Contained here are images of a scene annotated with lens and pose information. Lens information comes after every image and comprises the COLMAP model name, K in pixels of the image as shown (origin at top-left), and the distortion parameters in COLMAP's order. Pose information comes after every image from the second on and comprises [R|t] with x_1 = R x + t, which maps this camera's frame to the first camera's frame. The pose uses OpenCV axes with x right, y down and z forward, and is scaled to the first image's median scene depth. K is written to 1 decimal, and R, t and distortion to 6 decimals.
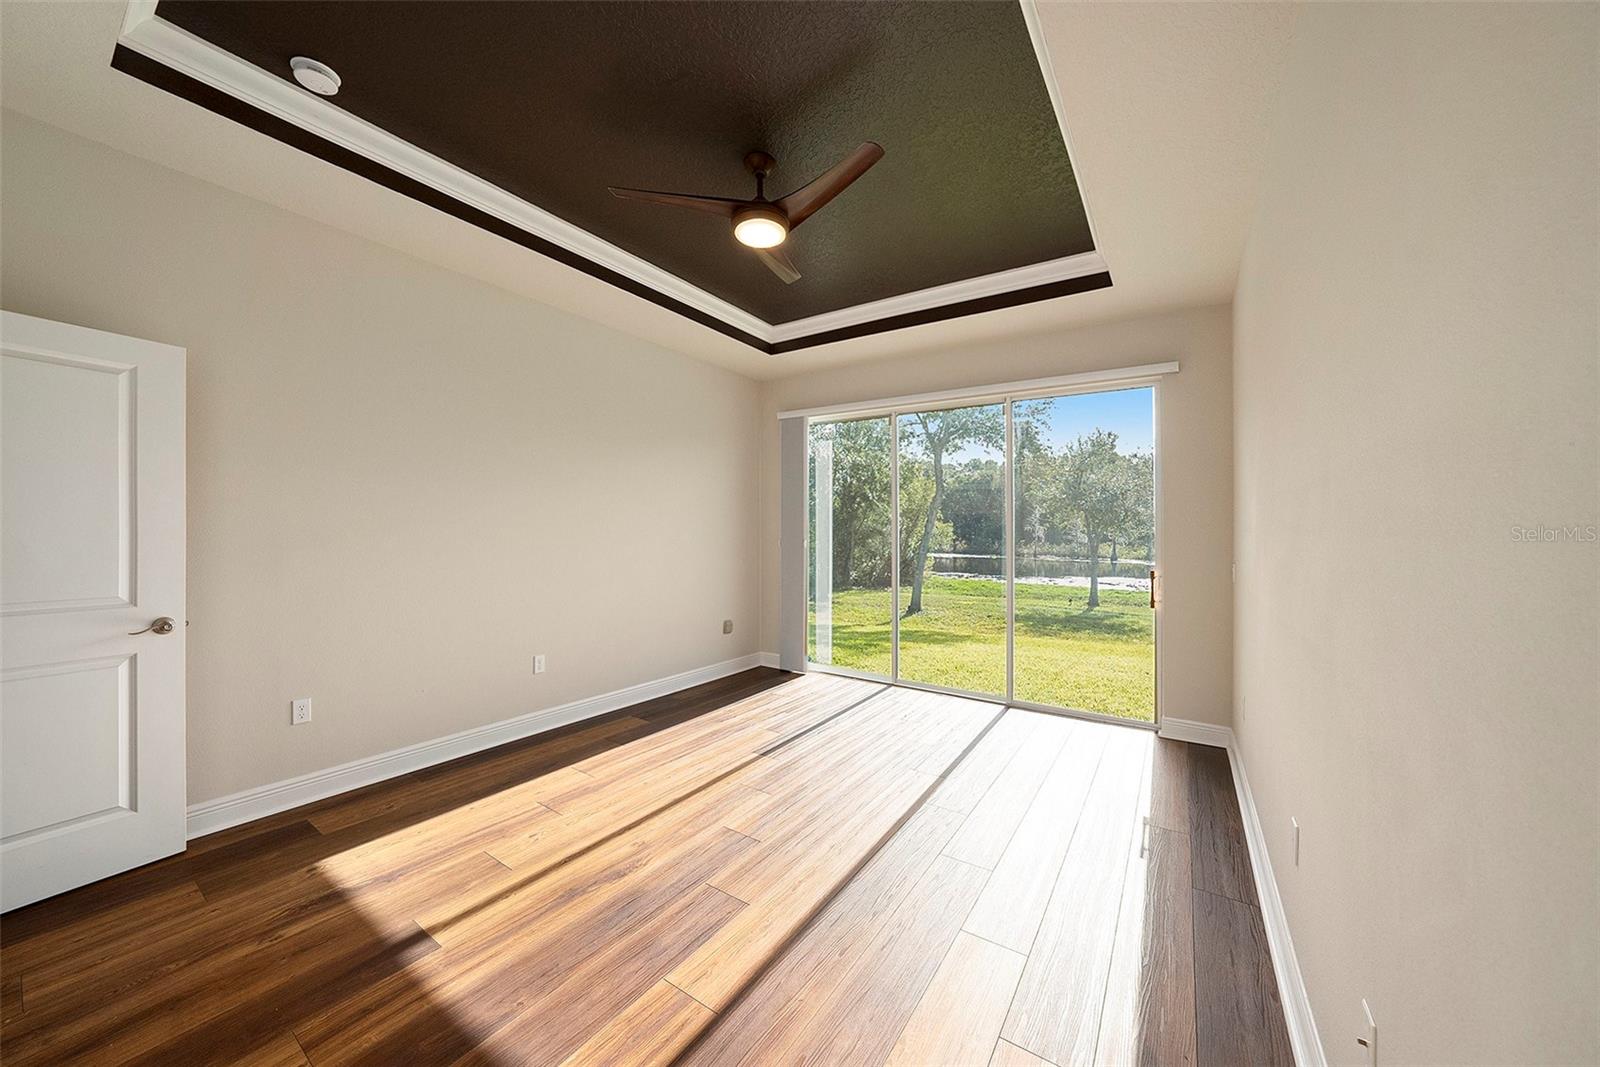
lens RADIAL K [[558.9, 0, 800.0], [0, 558.9, 533.5], [0, 0, 1]] dist [0.000051, 0.000034]
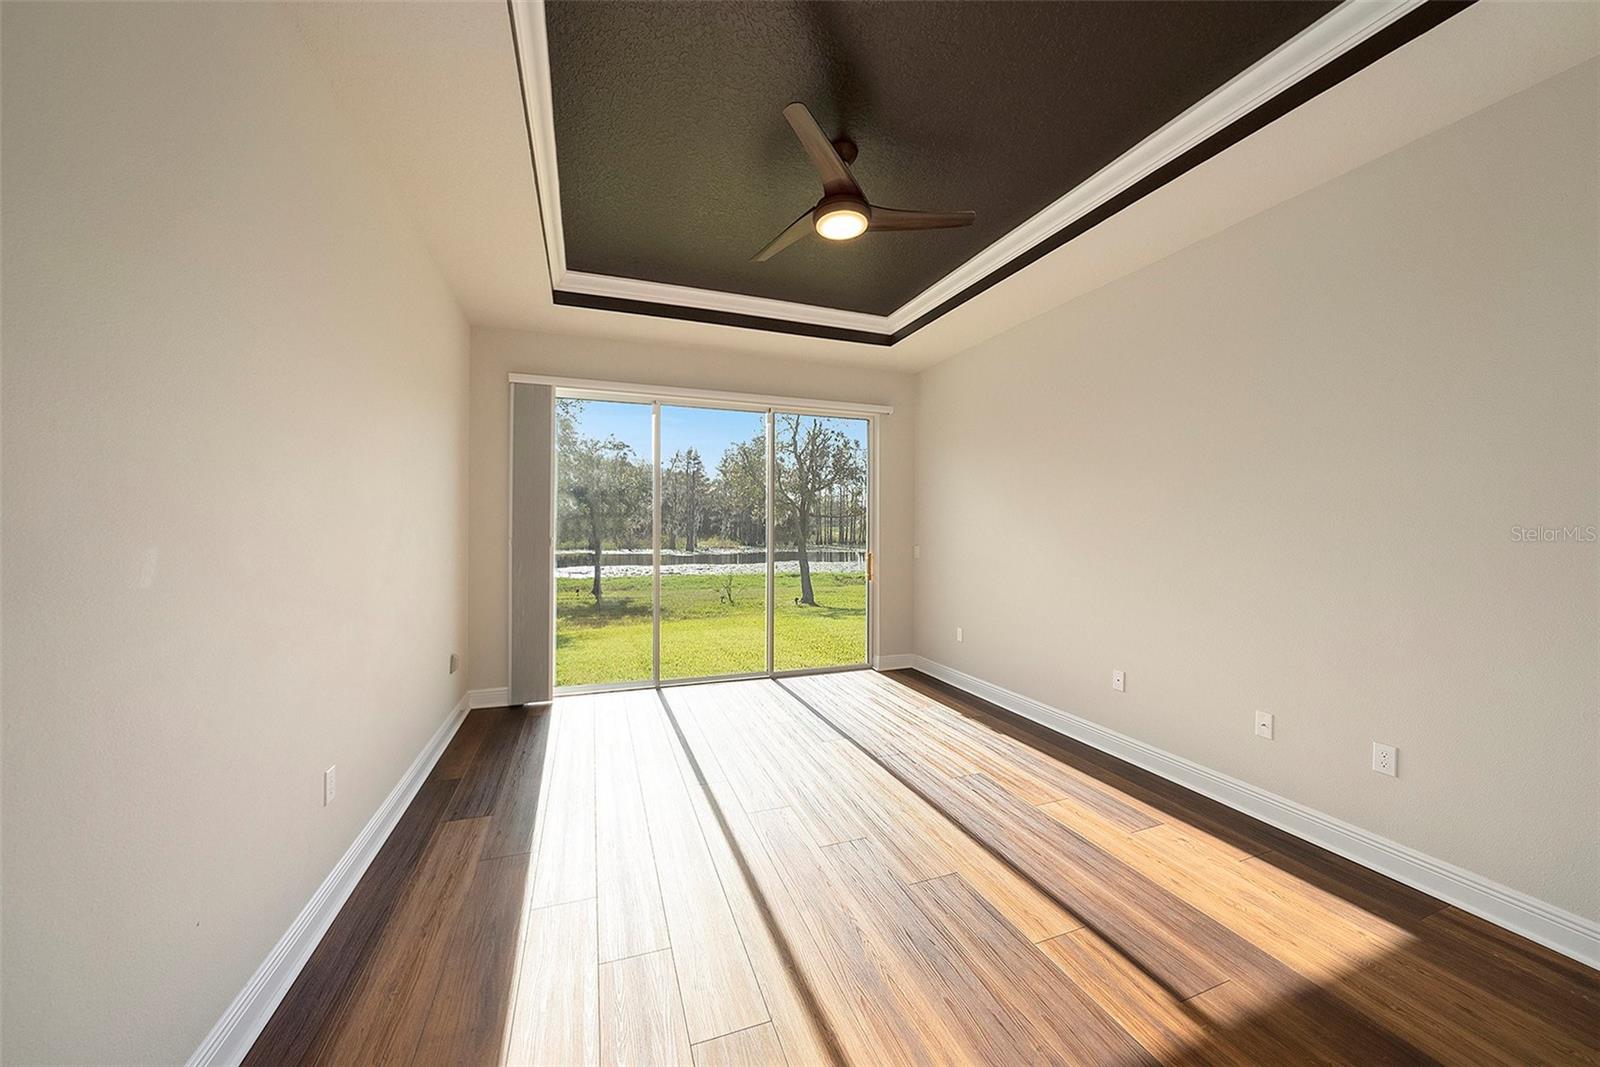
lens RADIAL K [[564.6, 0, 787.8], [0, 564.6, 518.1], [0, 0, 1]] dist [-0.034601, 0.008294]
pose [[0.589772, 0.004610, 0.807557, -0.478884], [0.006406, 0.999926, -0.010387, -0.005195], [-0.807545, 0.011299, 0.589698, 0.258369]]
